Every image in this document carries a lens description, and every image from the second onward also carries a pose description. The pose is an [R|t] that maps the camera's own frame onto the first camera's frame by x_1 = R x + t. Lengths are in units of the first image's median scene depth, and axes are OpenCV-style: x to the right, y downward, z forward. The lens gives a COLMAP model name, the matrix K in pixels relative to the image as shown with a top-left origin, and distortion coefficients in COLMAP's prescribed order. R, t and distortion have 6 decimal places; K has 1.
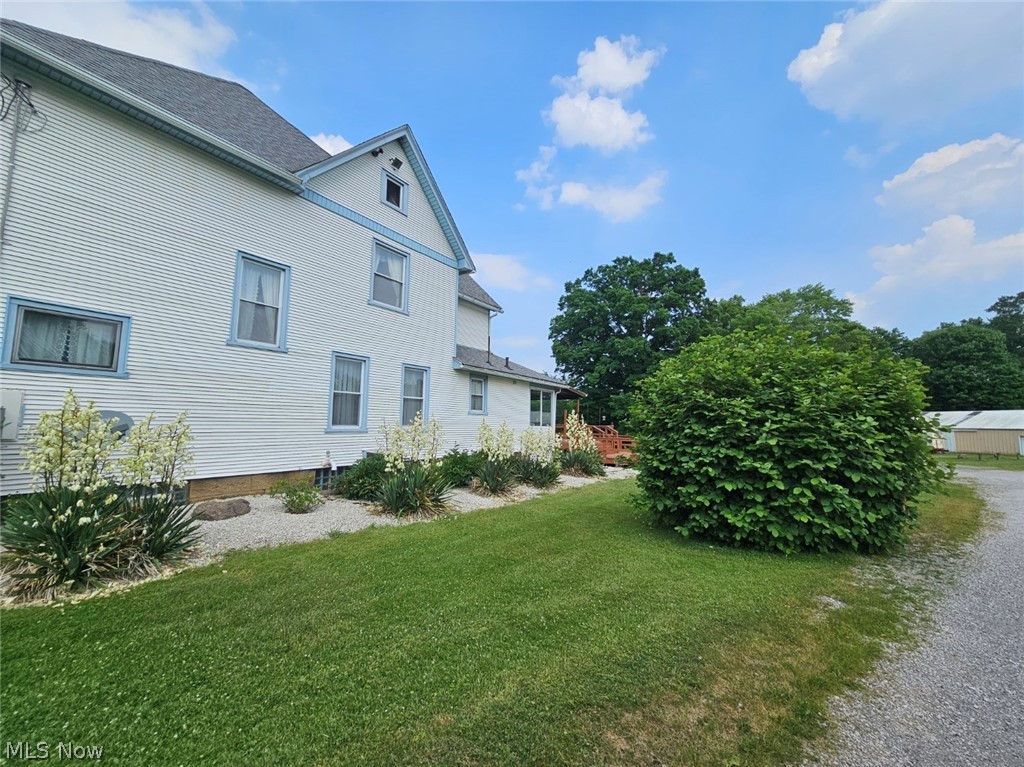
lens RADIAL K [[416.4, 0, 514.4], [0, 416.4, 382.8], [0, 0, 1]] dist [0.009993, -0.001604]
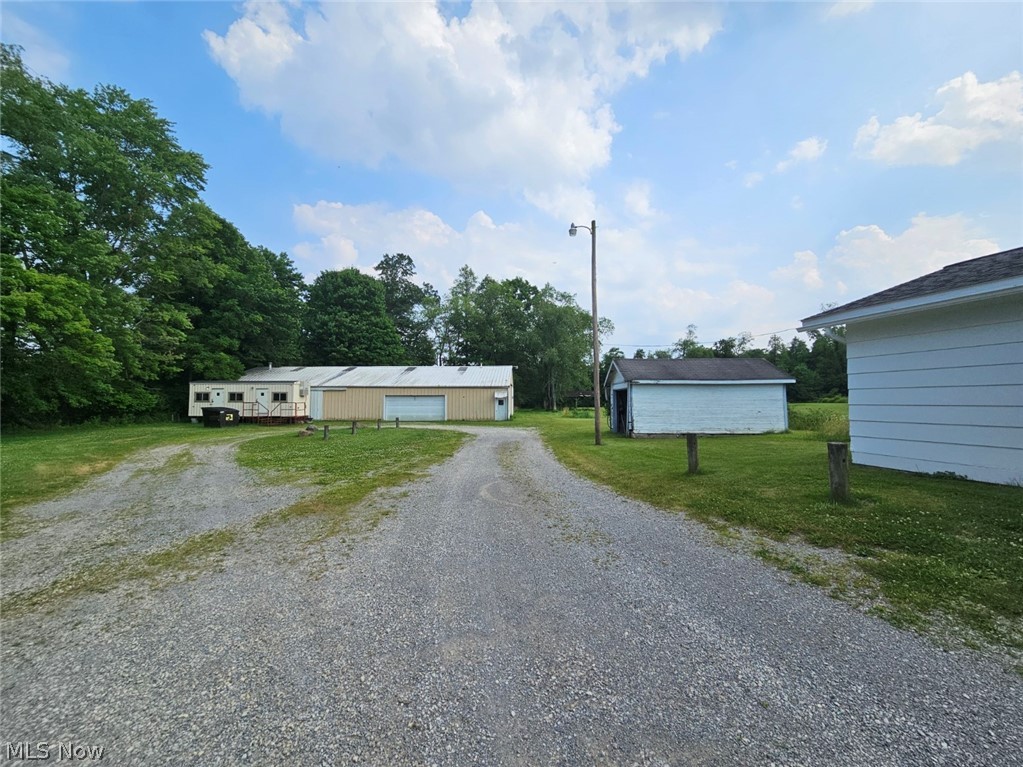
lens RADIAL K [[416.0, 0, 512.8], [0, 416.0, 380.7], [0, 0, 1]] dist [0.009993, -0.001604]
pose [[0.396597, 0.036257, 0.917277, 0.465112], [-0.086188, 0.996277, -0.002115, 0.063903], [-0.913938, -0.078219, 0.398245, 0.380007]]
